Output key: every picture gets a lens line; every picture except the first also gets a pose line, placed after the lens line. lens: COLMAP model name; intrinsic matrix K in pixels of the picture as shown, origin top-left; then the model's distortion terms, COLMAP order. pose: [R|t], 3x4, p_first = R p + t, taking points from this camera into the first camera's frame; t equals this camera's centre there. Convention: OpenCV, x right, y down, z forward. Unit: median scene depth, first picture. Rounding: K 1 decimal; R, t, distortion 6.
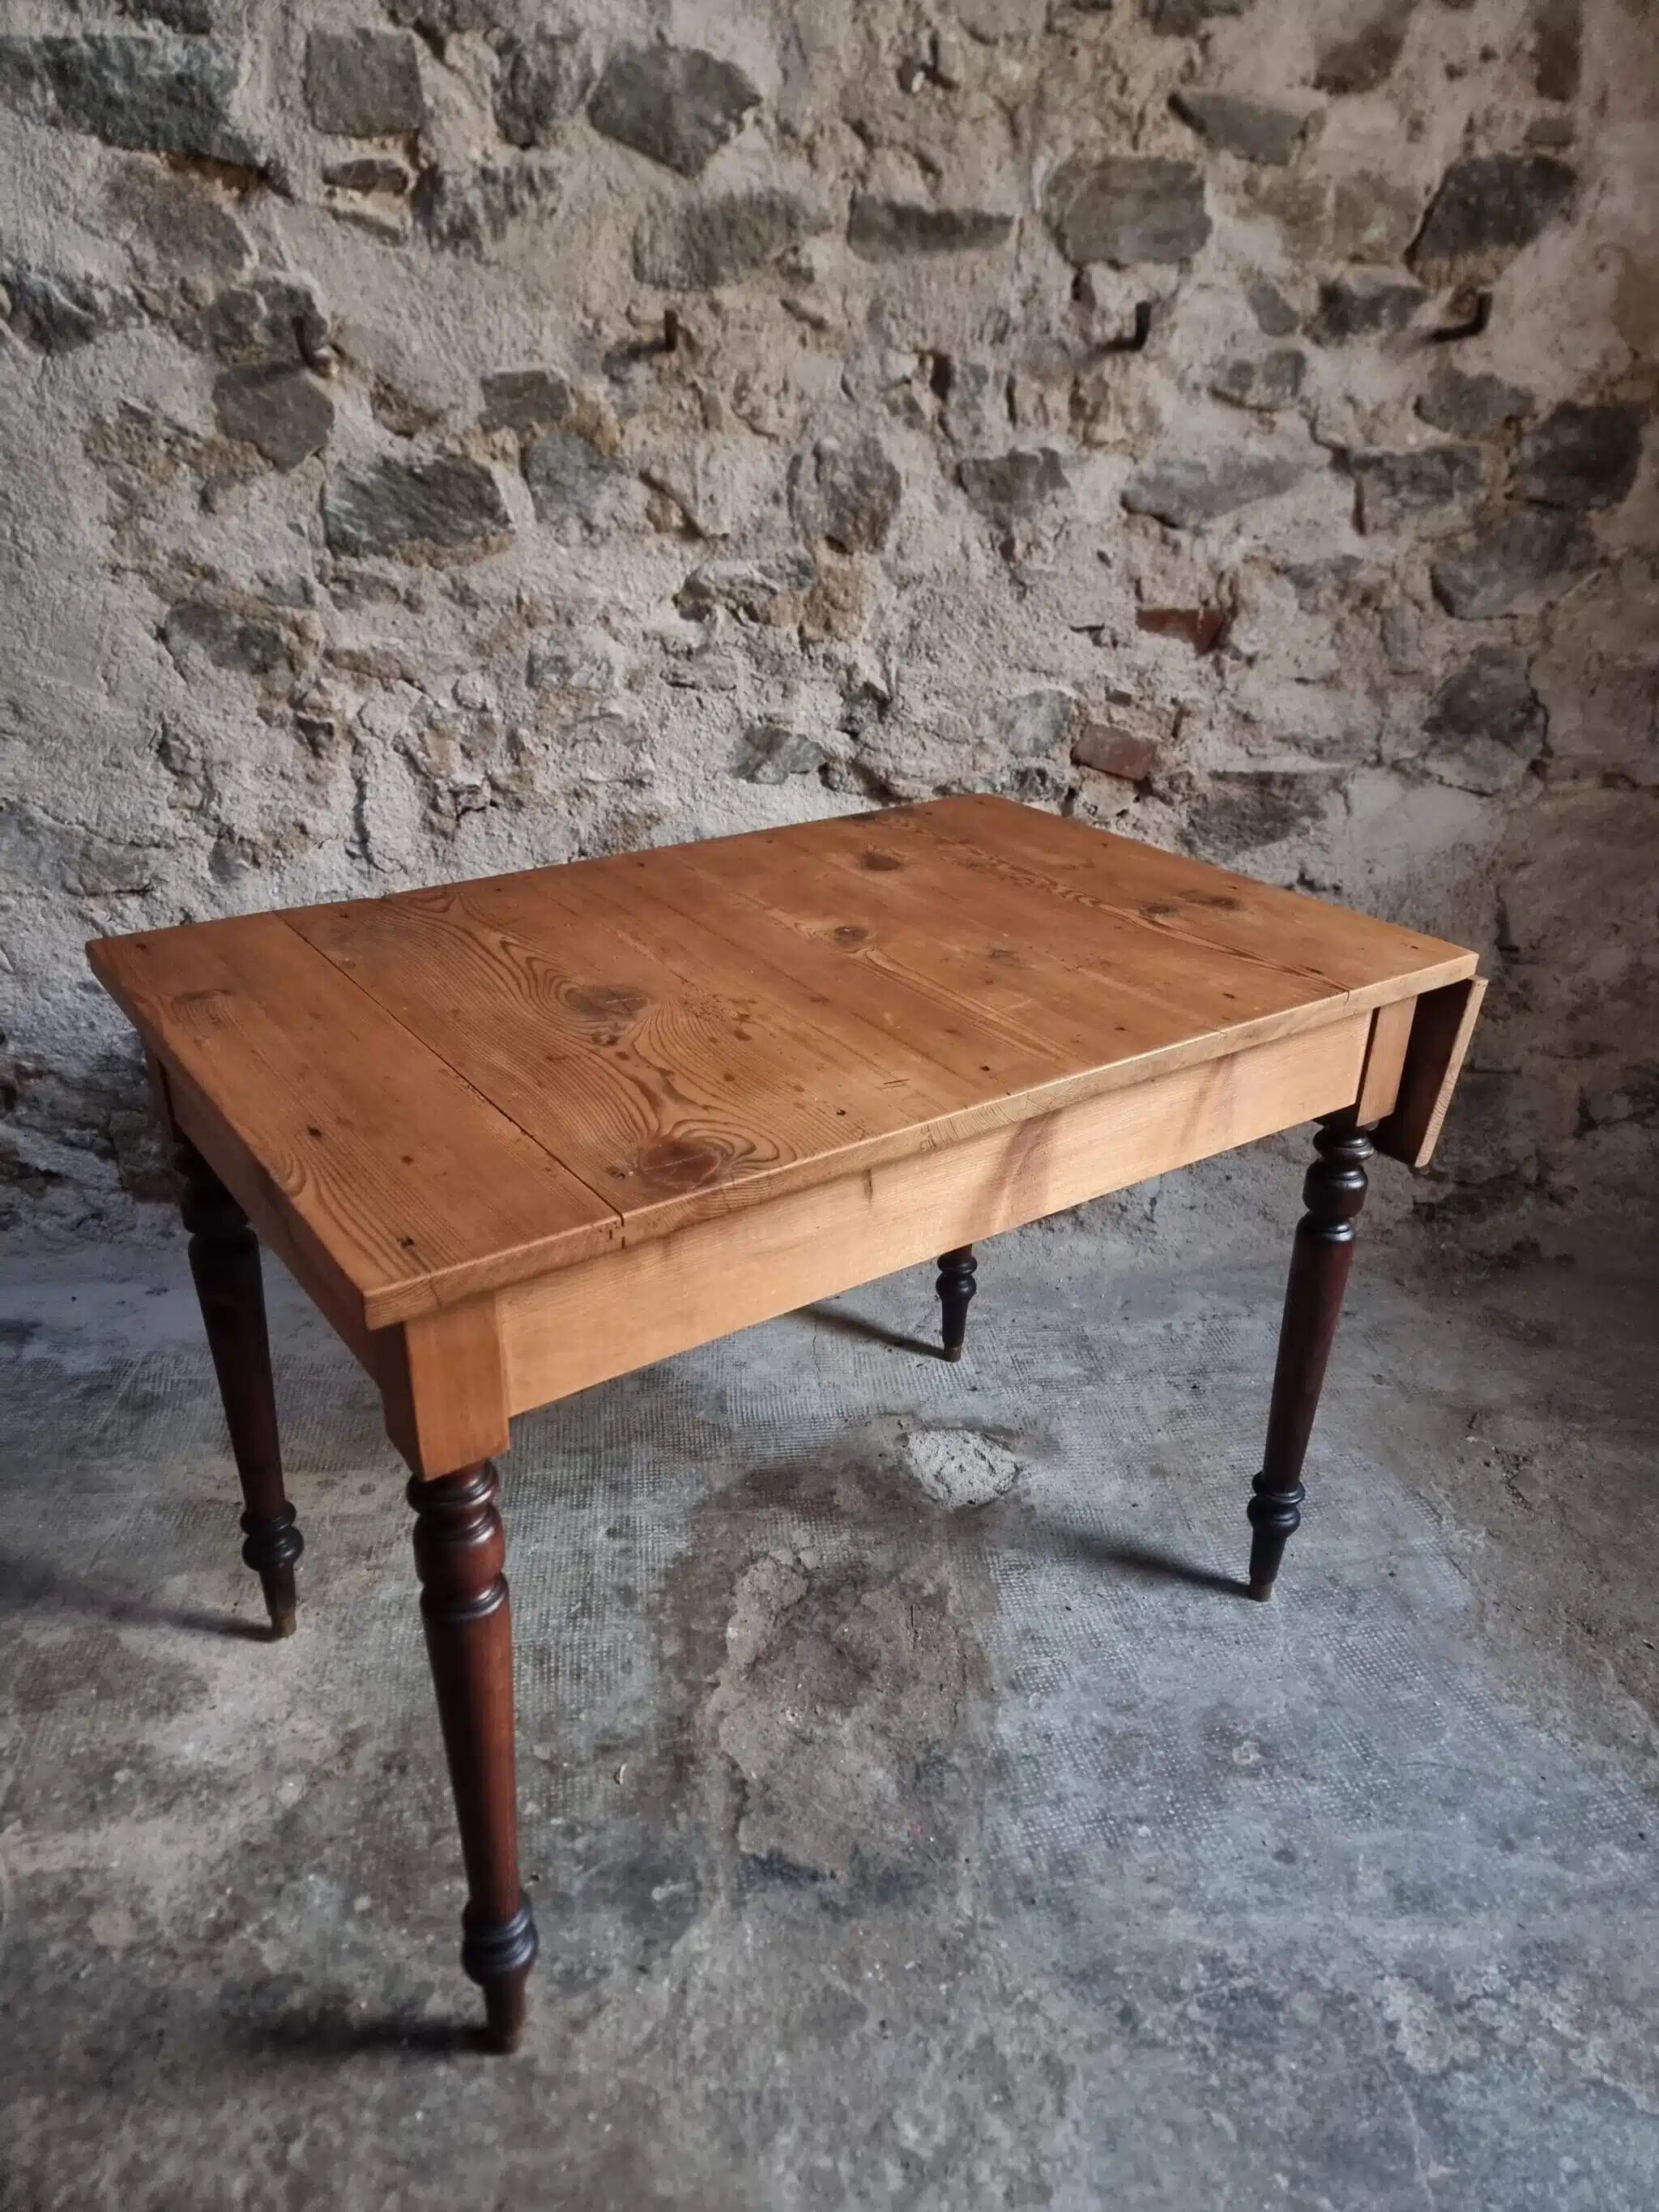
lens RADIAL K [[1549.5, 0, 811.0], [0, 1549.5, 1128.9], [0, 0, 1]] dist [0.057518, -0.057158]
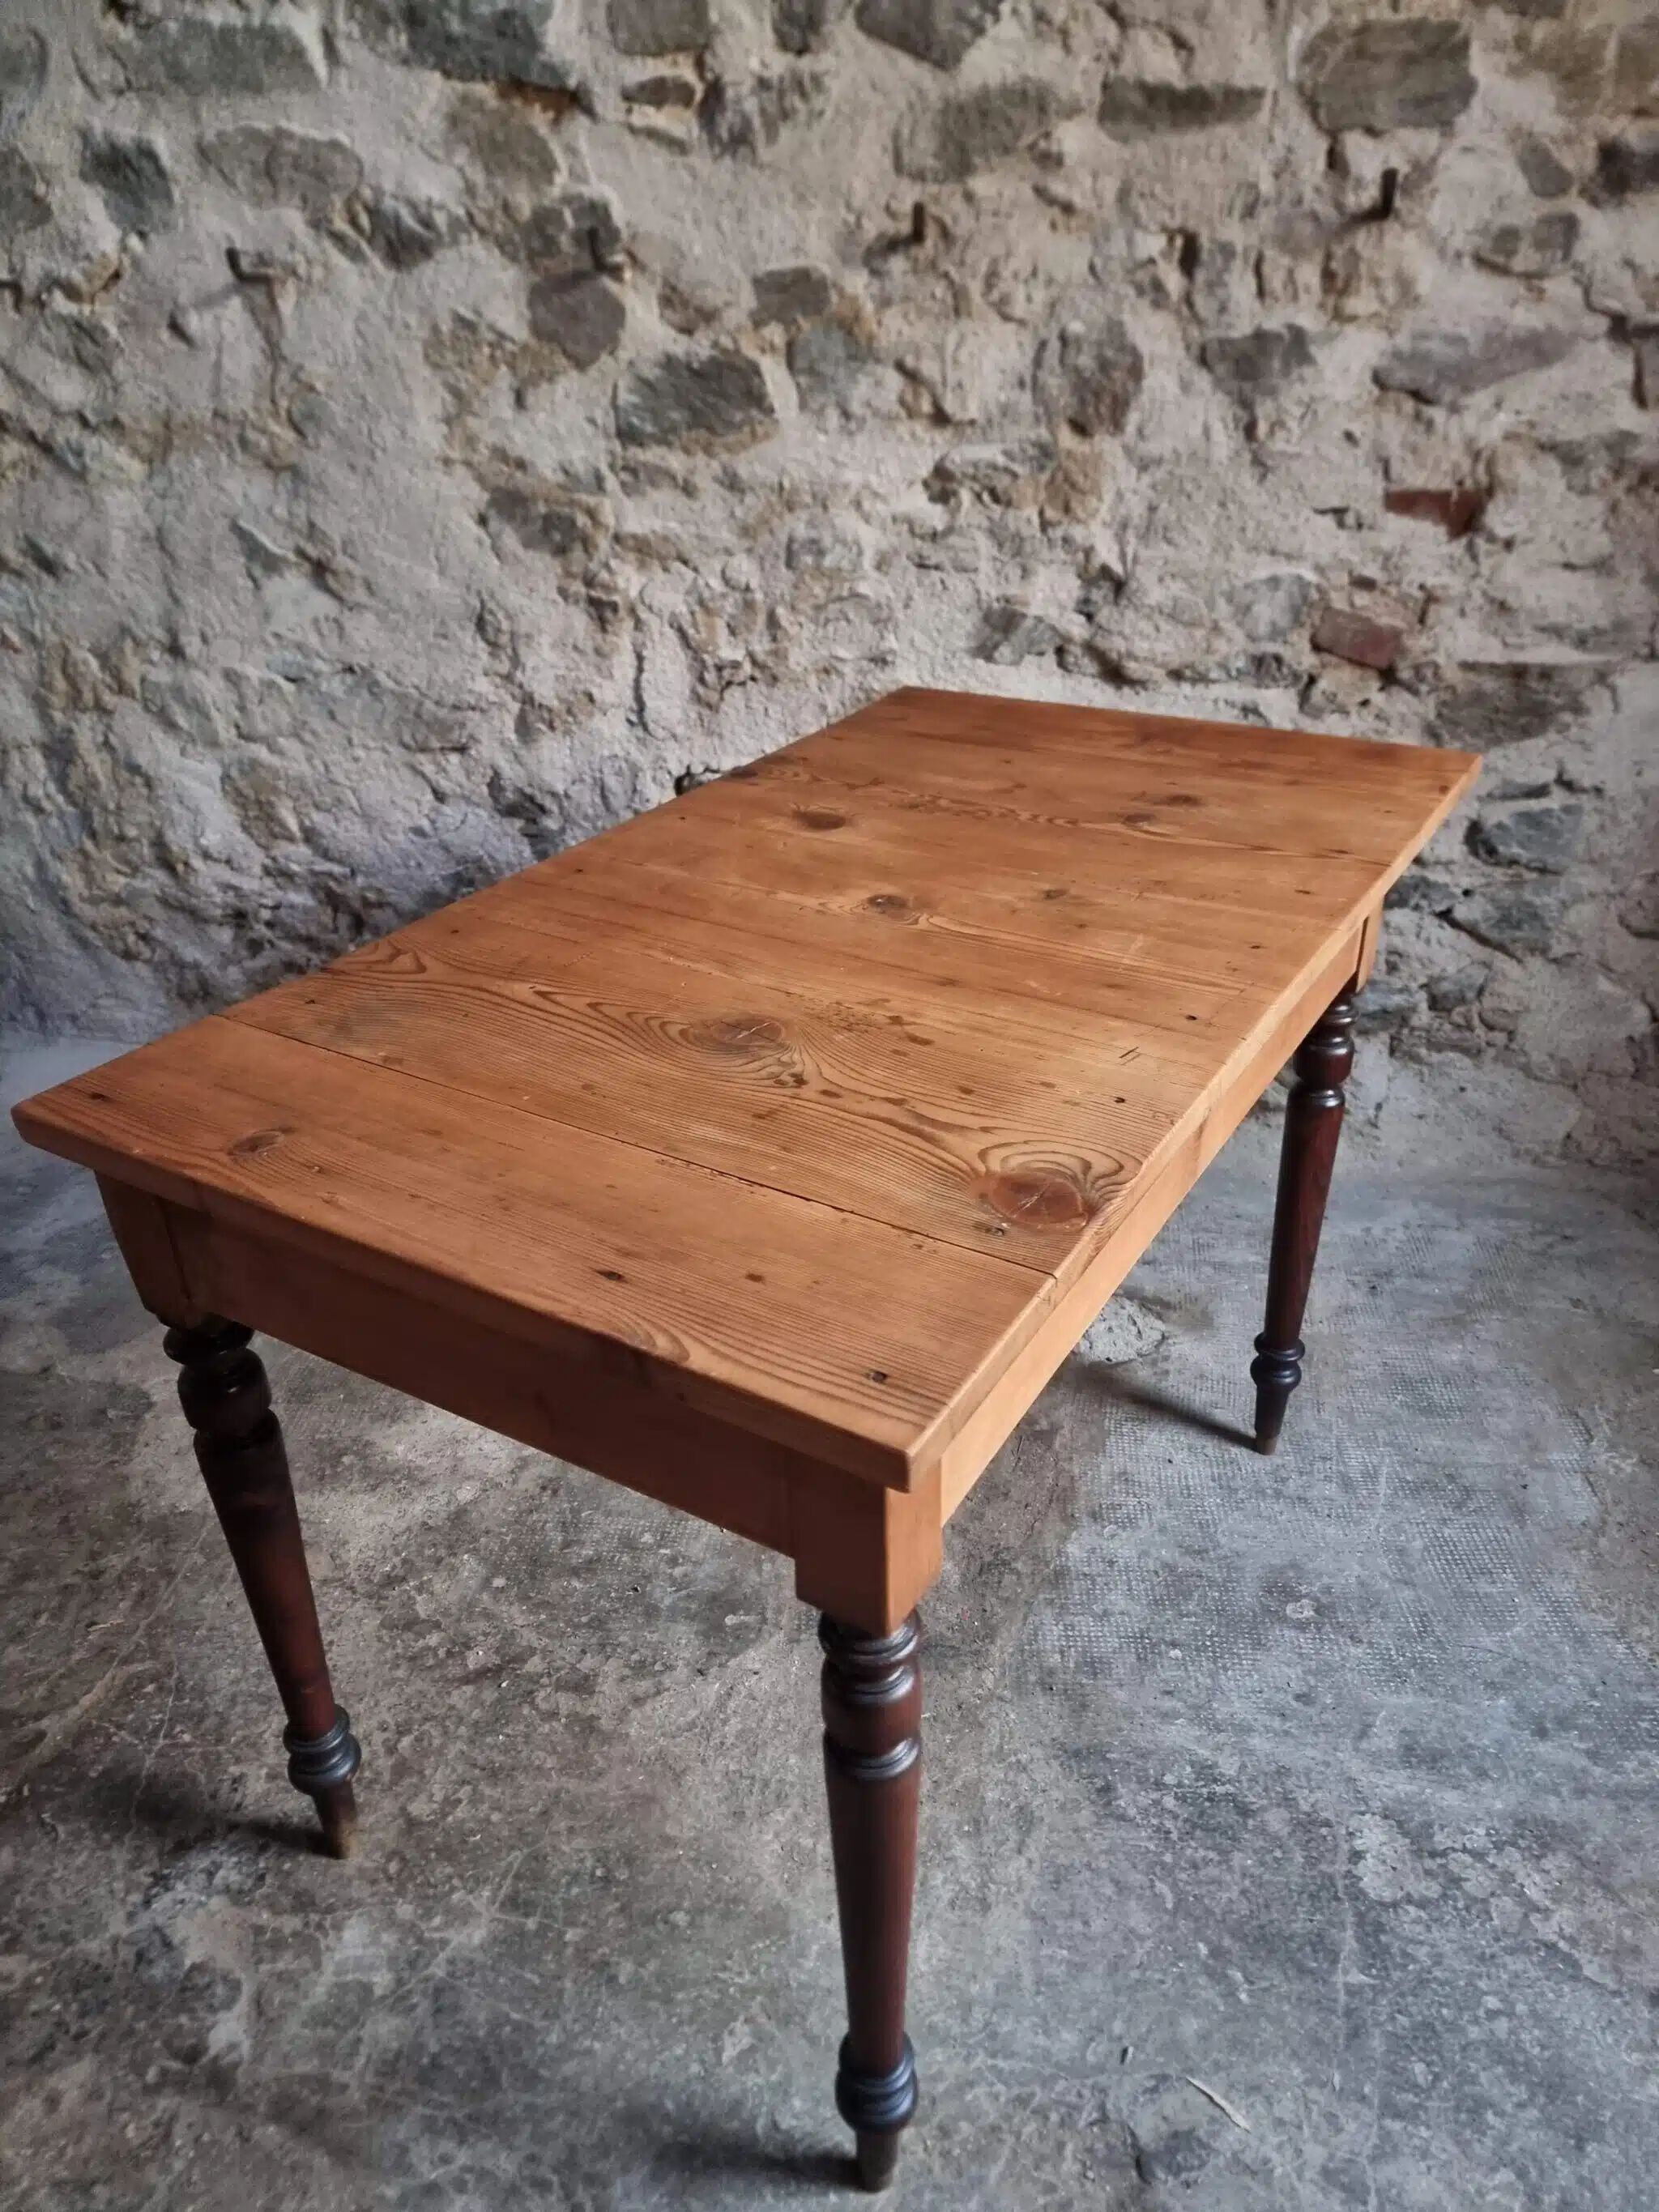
lens RADIAL K [[1549.5, 0, 823.2], [0, 1549.5, 1133.9], [0, 0, 1]] dist [0.057518, -0.057158]
pose [[0.961951, 0.099764, -0.254358, 0.165838], [-0.085089, 0.994044, 0.068088, 0.032768], [0.259636, -0.043854, 0.964710, -0.060488]]
